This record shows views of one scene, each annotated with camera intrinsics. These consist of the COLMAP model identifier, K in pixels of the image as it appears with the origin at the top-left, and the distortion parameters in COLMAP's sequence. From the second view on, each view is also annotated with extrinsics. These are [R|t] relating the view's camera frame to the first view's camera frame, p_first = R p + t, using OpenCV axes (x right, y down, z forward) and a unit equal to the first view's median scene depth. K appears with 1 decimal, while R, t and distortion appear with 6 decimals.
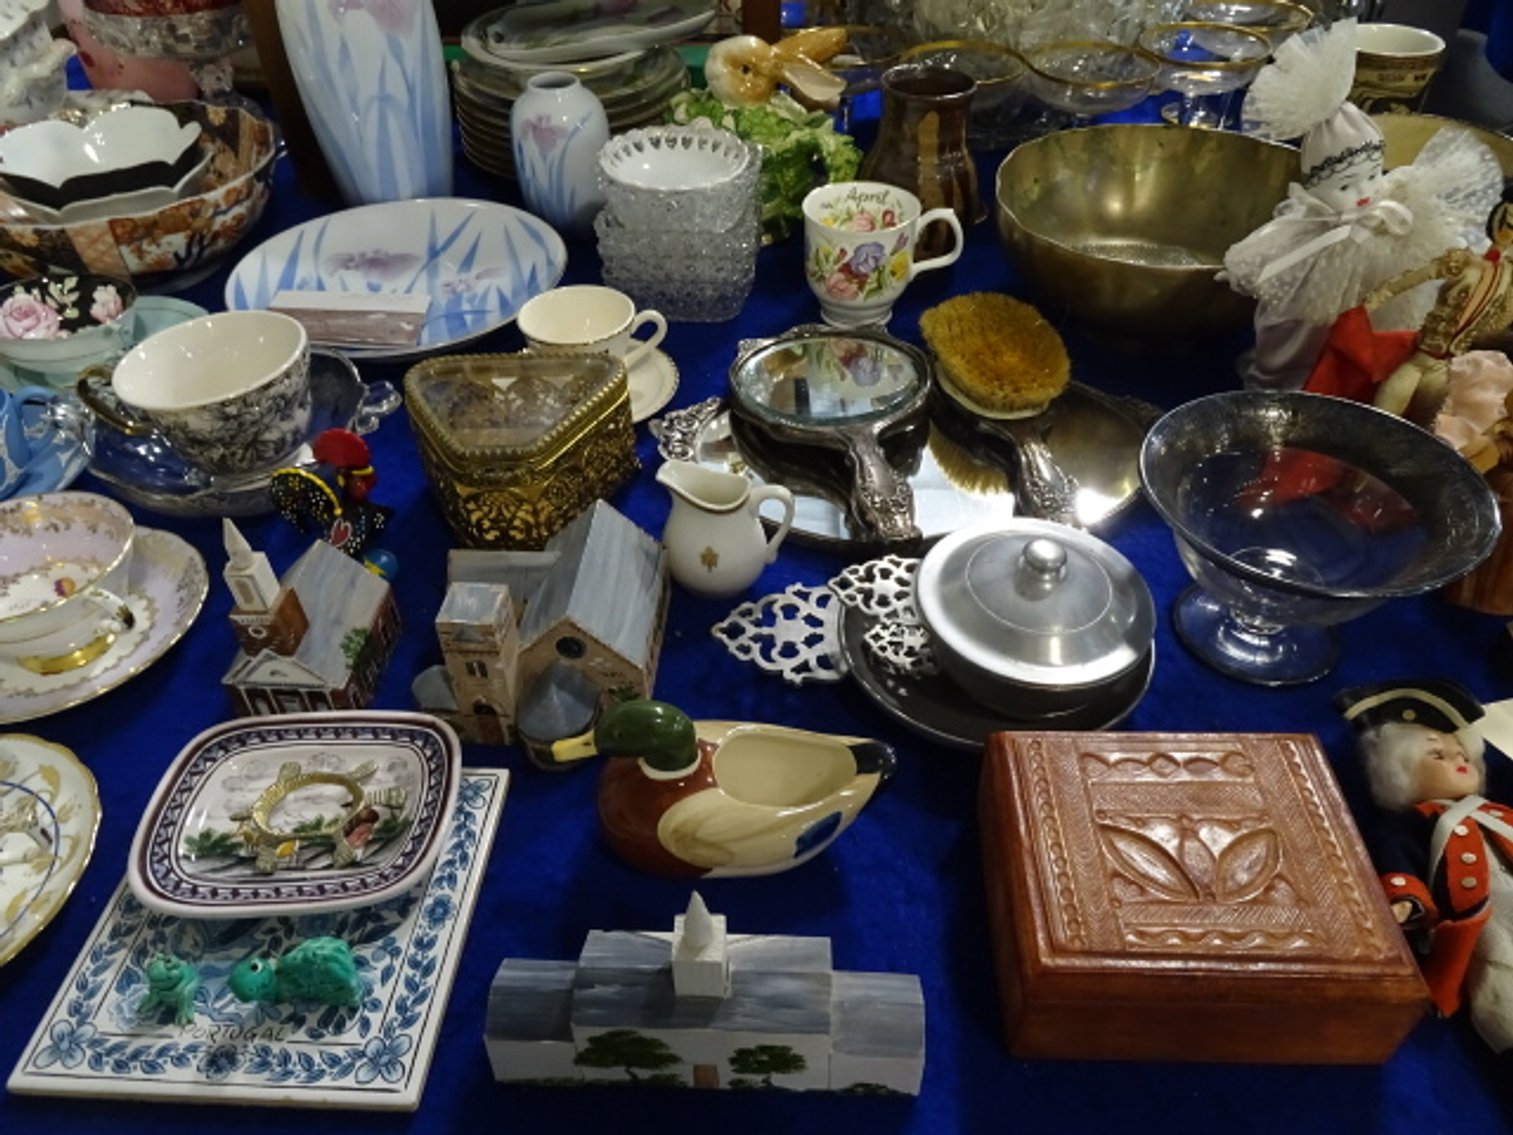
lens RADIAL K [[1081.8, 0, 758.0], [0, 1081.8, 568.5], [0, 0, 1]] dist [0.012490, -0.003538]
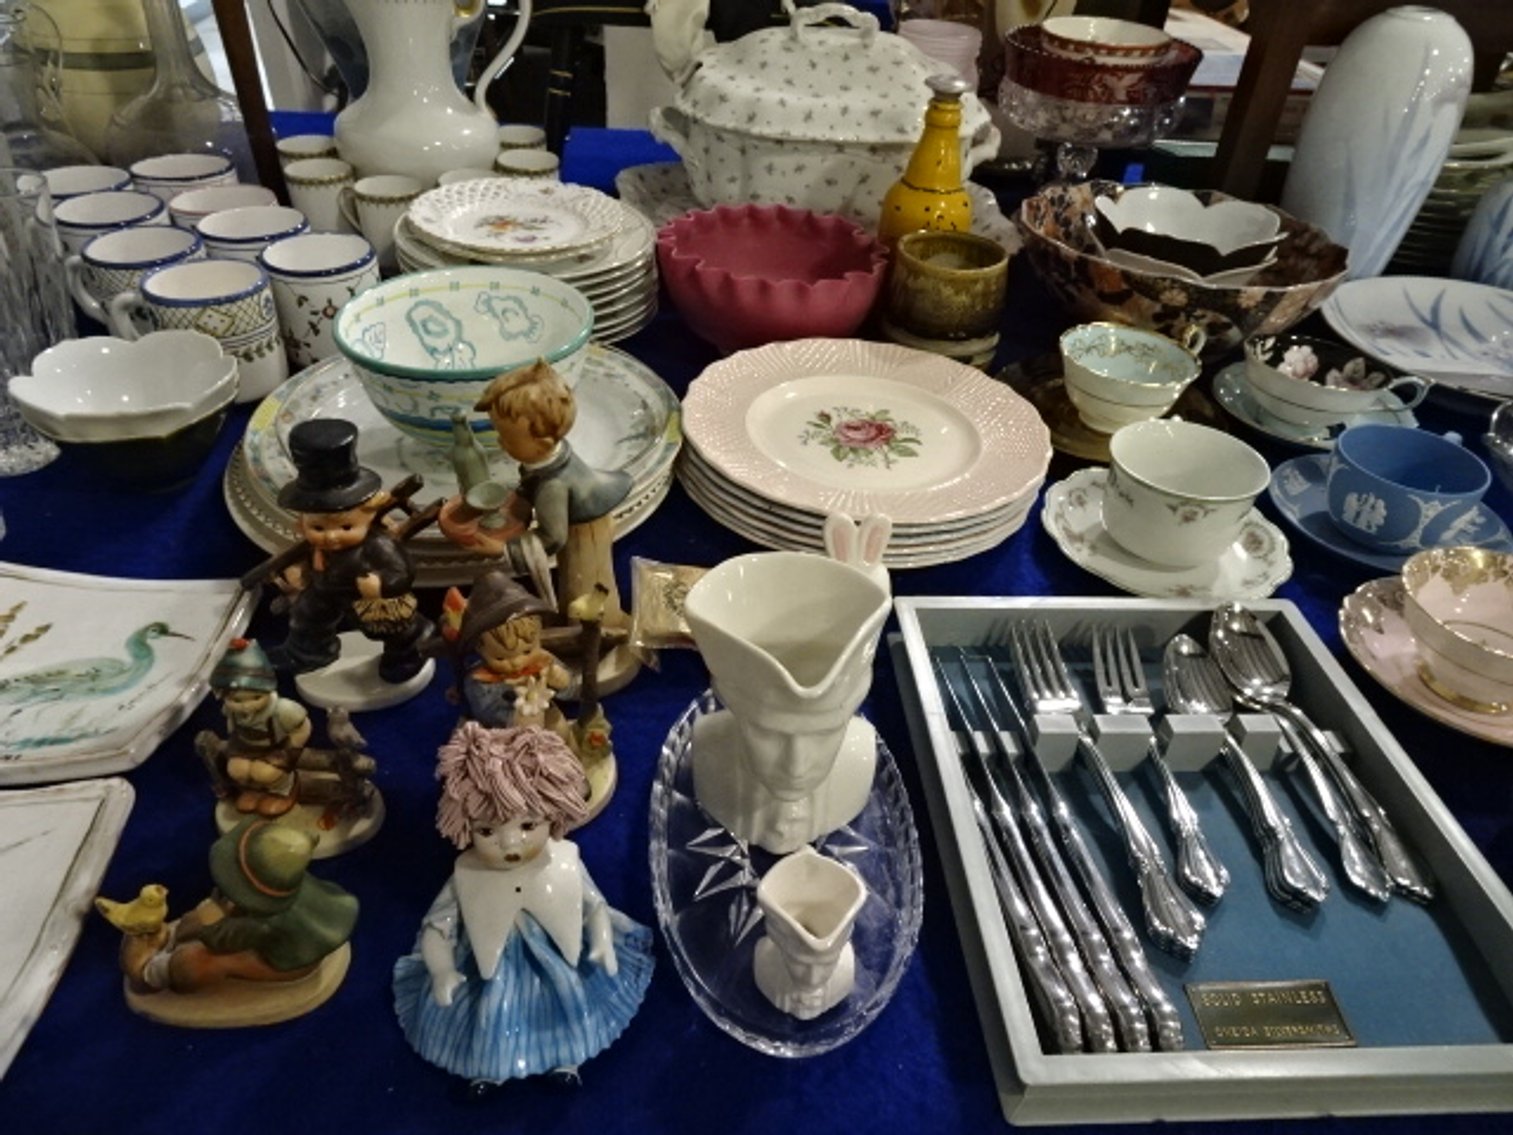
lens RADIAL K [[1081.8, 0, 755.8], [0, 1081.8, 565.6], [0, 0, 1]] dist [0.012490, -0.003538]
pose [[0.995002, -0.001835, 0.099836, -1.232101], [0.011471, 0.995312, -0.096030, 0.045793], [-0.099192, 0.096695, 0.990359, 0.034869]]
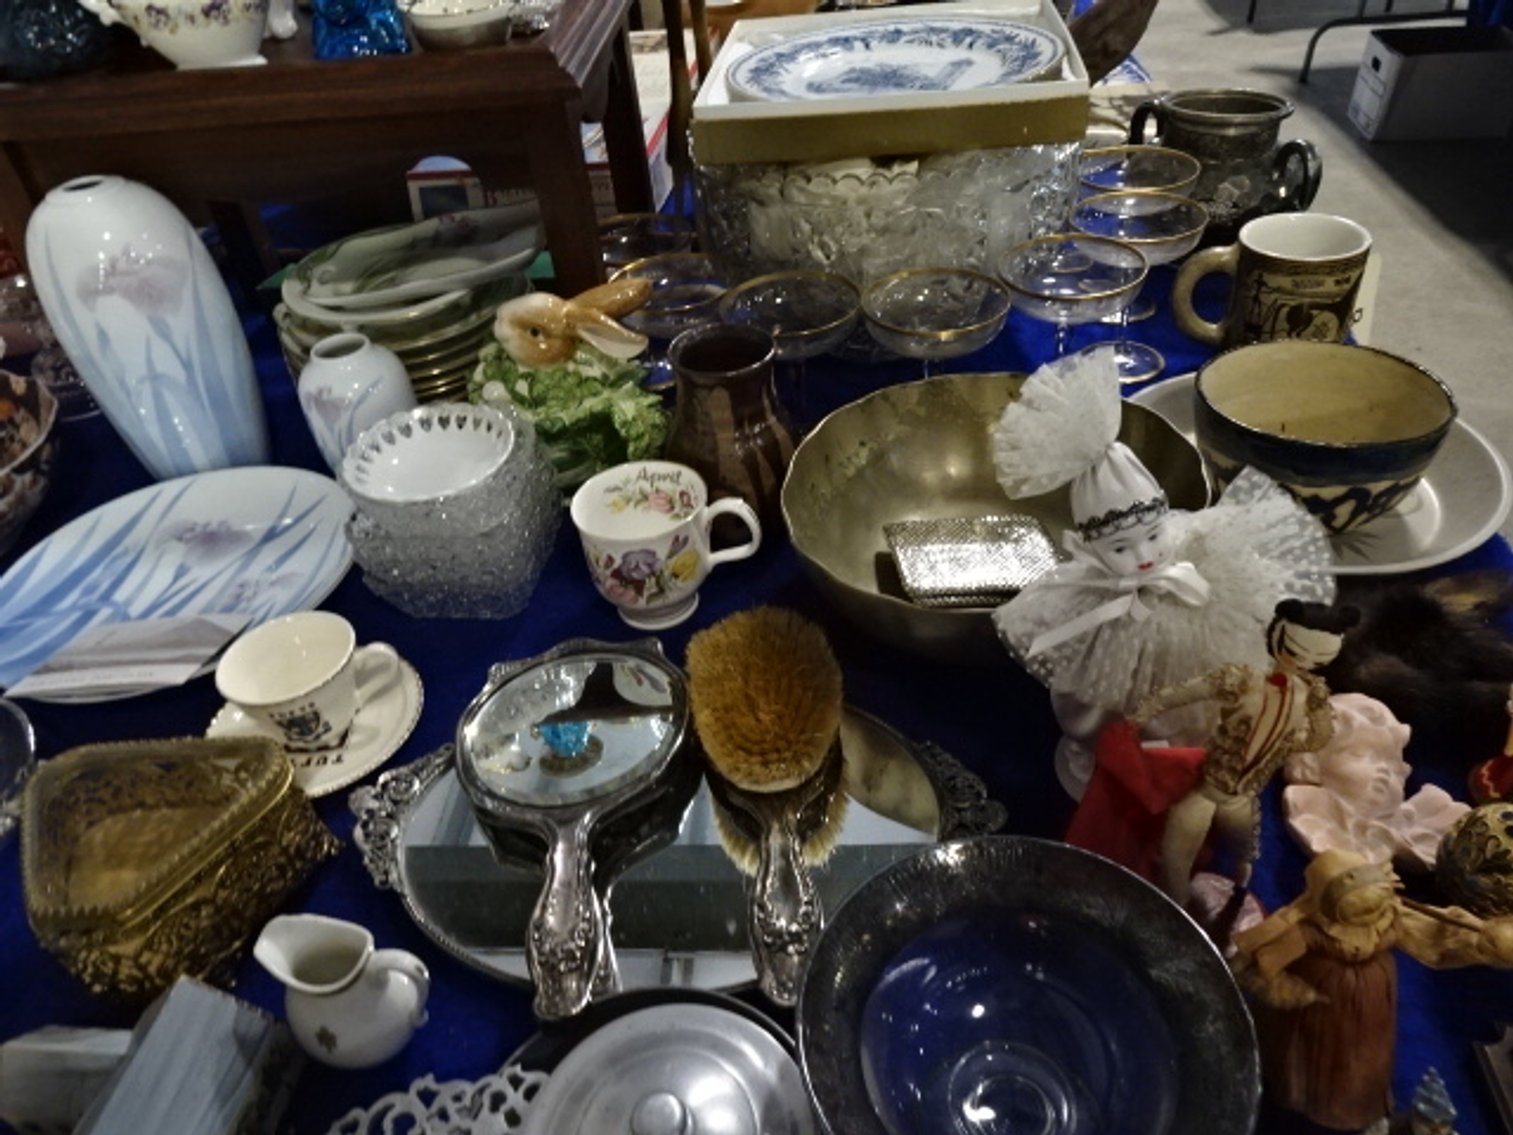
lens RADIAL K [[1081.8, 0, 755.5], [0, 1081.8, 570.1], [0, 0, 1]] dist [0.012490, -0.003538]
pose [[0.995932, -0.025987, -0.086275, 0.264739], [0.021386, 0.998321, -0.053823, -0.230483], [0.087528, 0.051759, 0.994816, 0.147530]]
